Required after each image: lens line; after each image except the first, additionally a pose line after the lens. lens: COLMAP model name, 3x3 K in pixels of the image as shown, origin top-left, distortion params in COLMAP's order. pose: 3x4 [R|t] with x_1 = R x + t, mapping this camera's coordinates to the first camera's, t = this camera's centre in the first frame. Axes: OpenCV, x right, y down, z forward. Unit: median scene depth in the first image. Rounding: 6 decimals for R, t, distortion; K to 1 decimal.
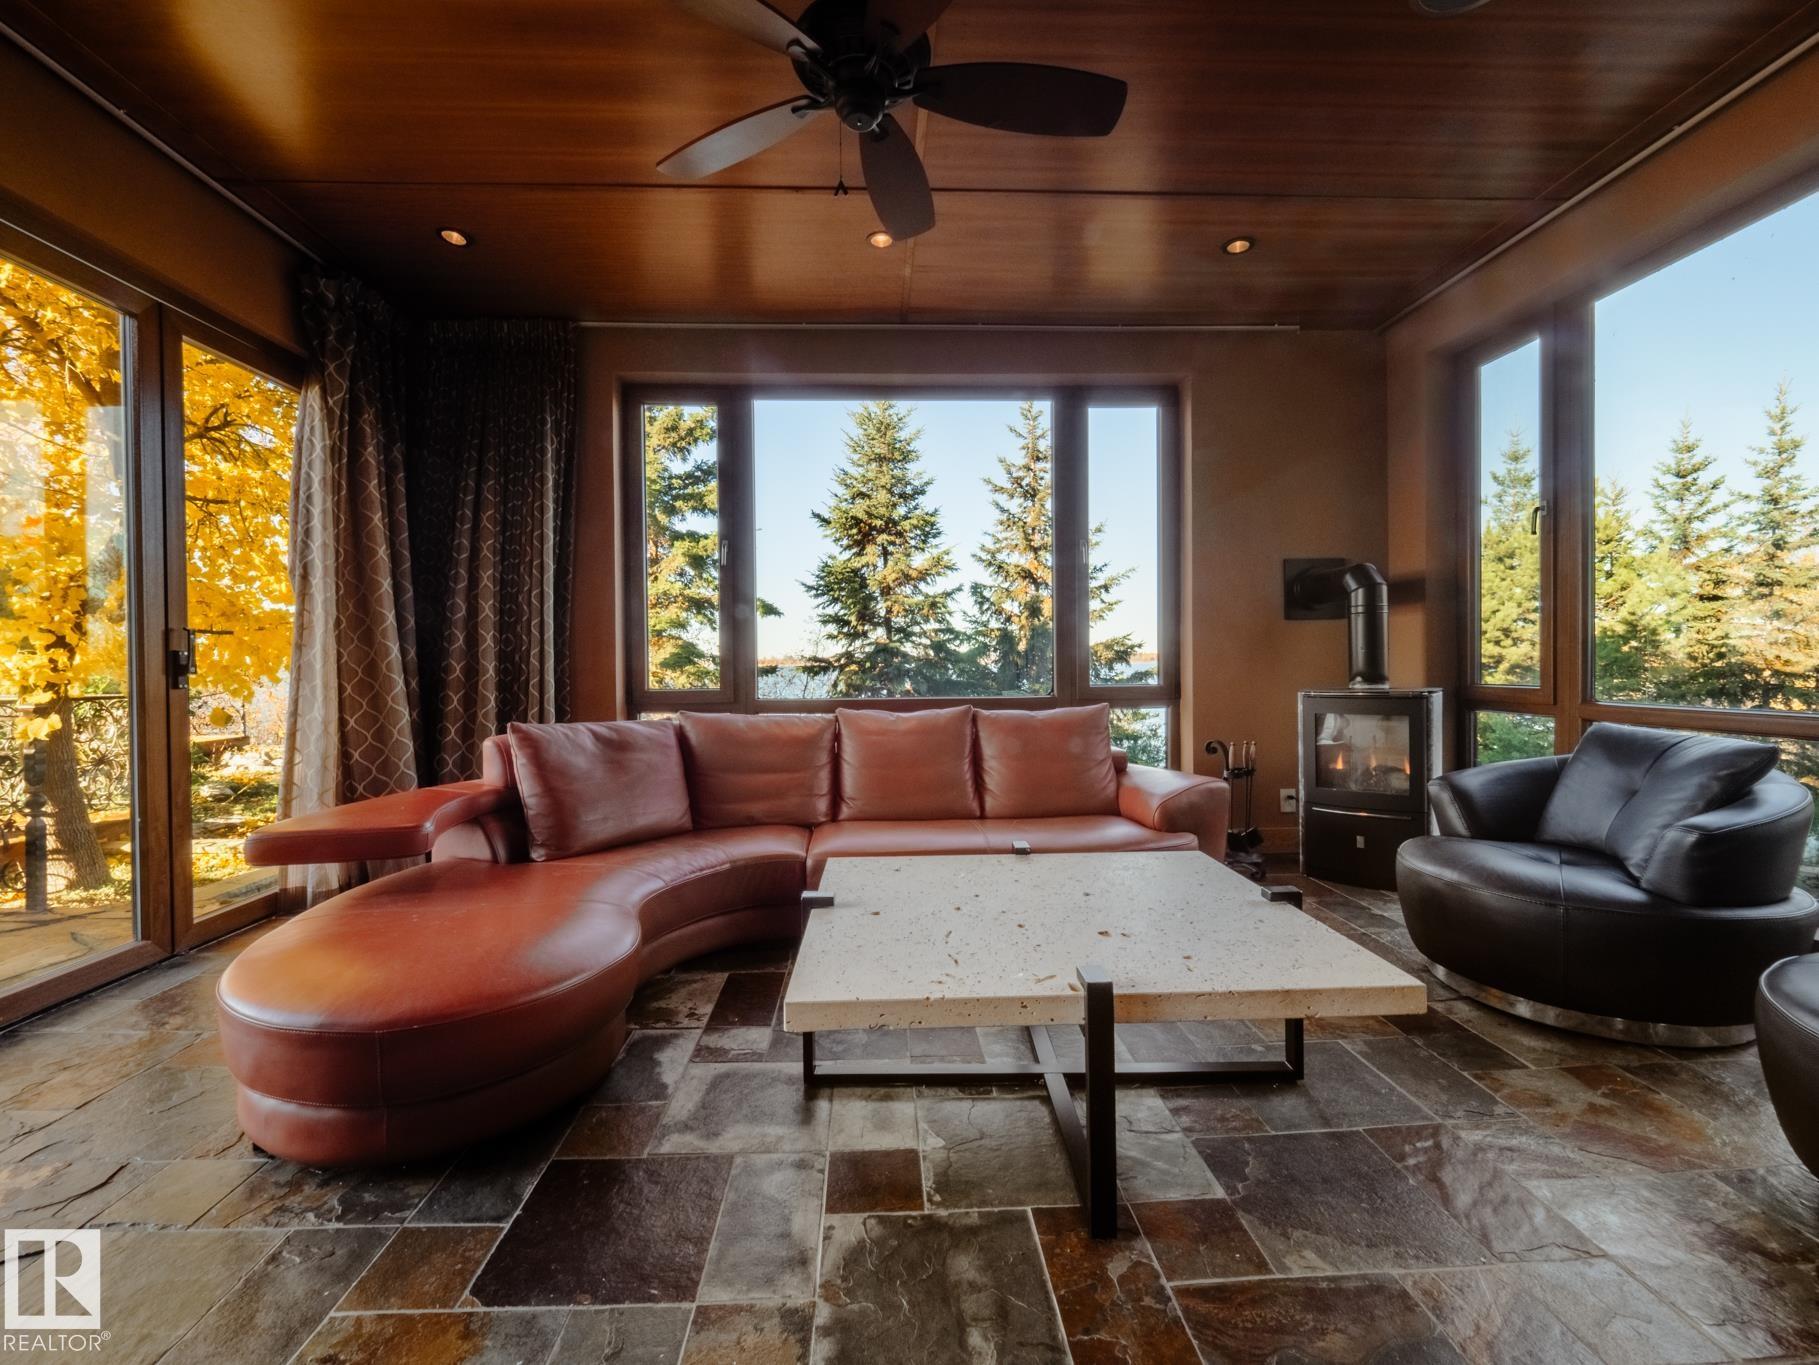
lens RADIAL K [[761.9, 0, 905.6], [0, 761.9, 674.2], [0, 0, 1]] dist [-0.001546, -0.000269]
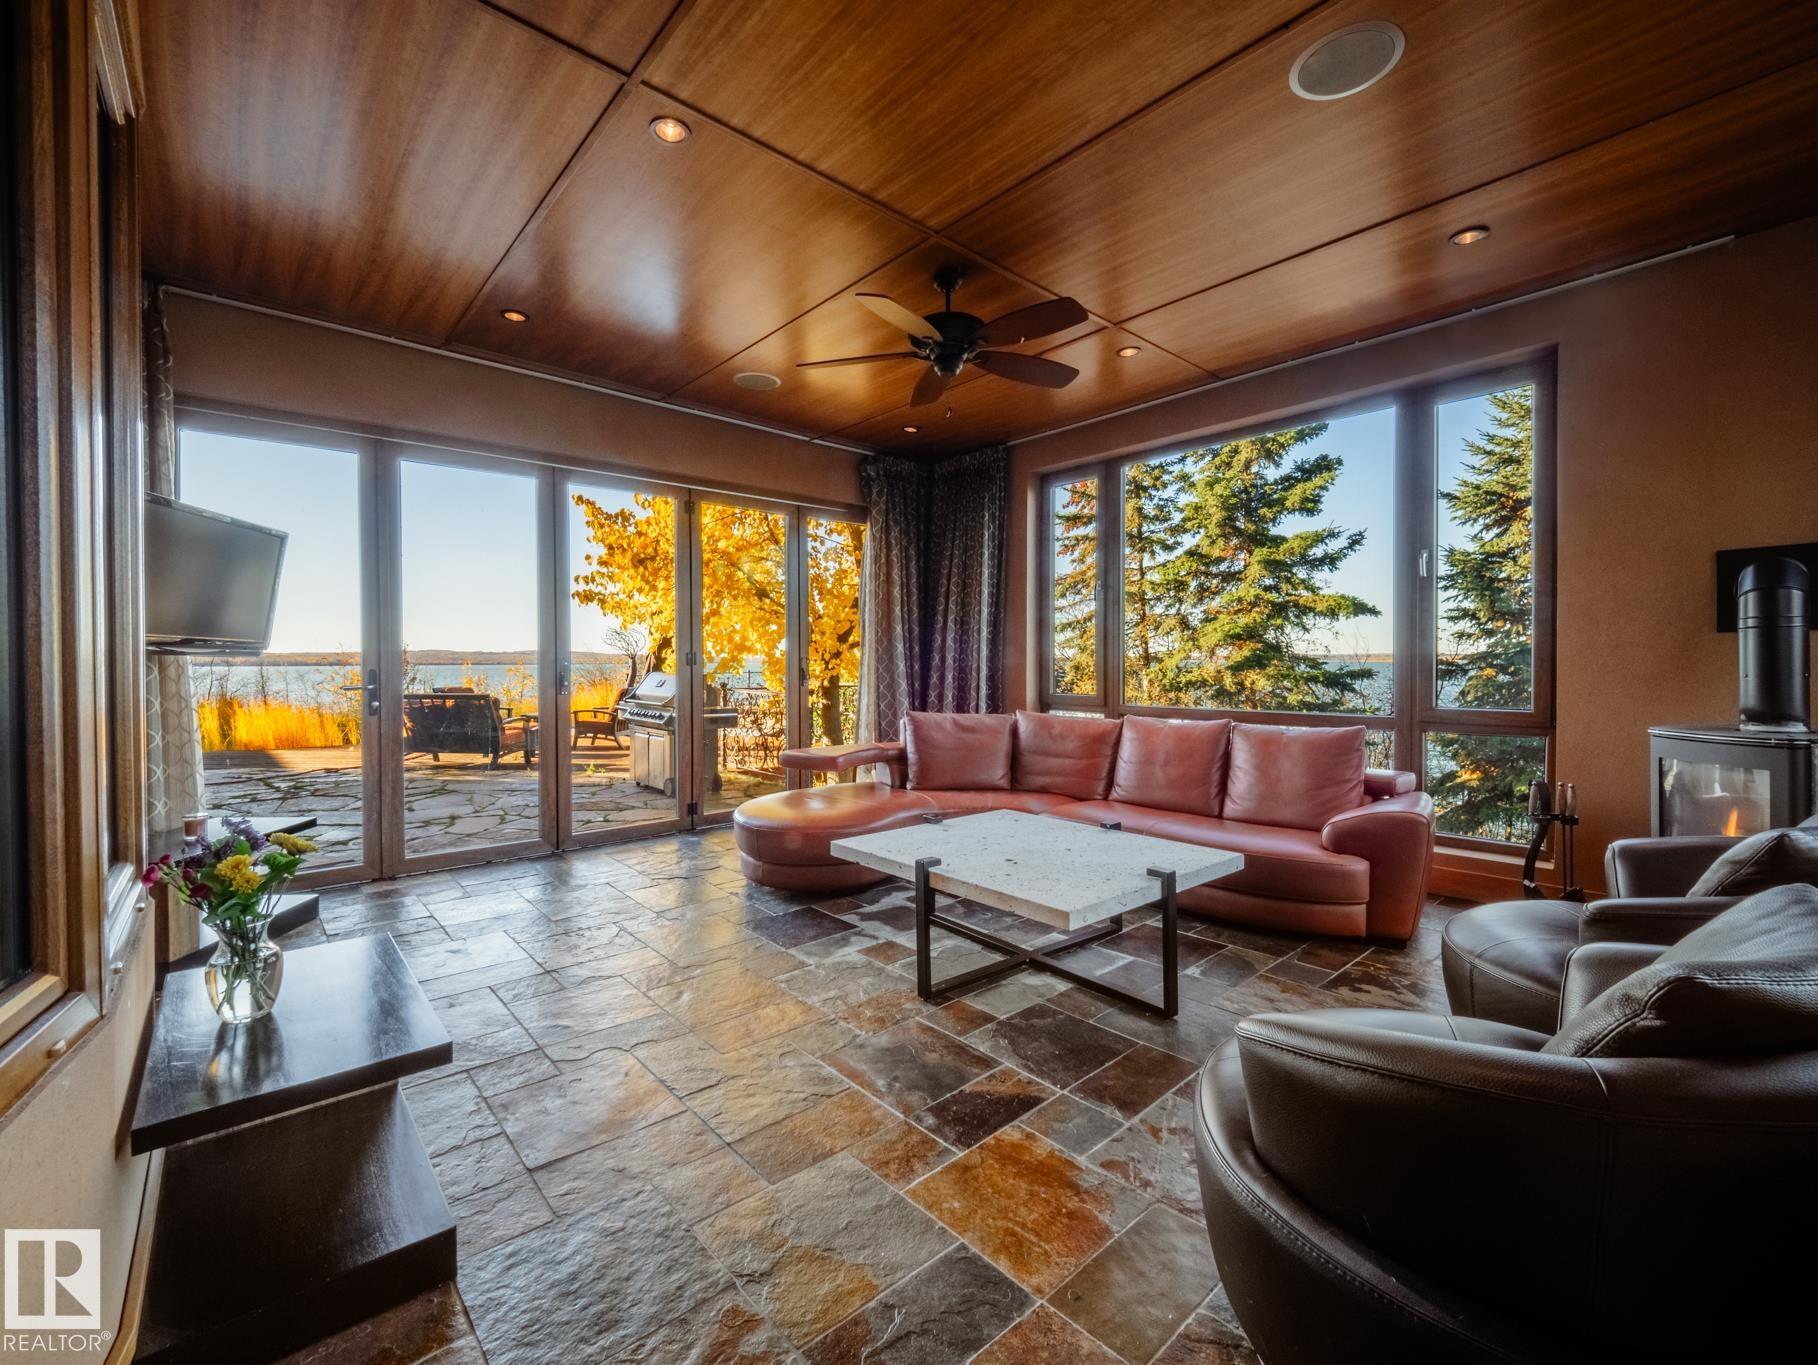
lens RADIAL K [[765.1, 0, 907.8], [0, 765.1, 671.9], [0, 0, 1]] dist [0.005360, -0.004722]
pose [[0.633624, 0.016123, -0.773473, 0.678963], [-0.012441, 0.999866, 0.010650, -0.037018], [0.773541, 0.002875, 0.633739, -0.095896]]
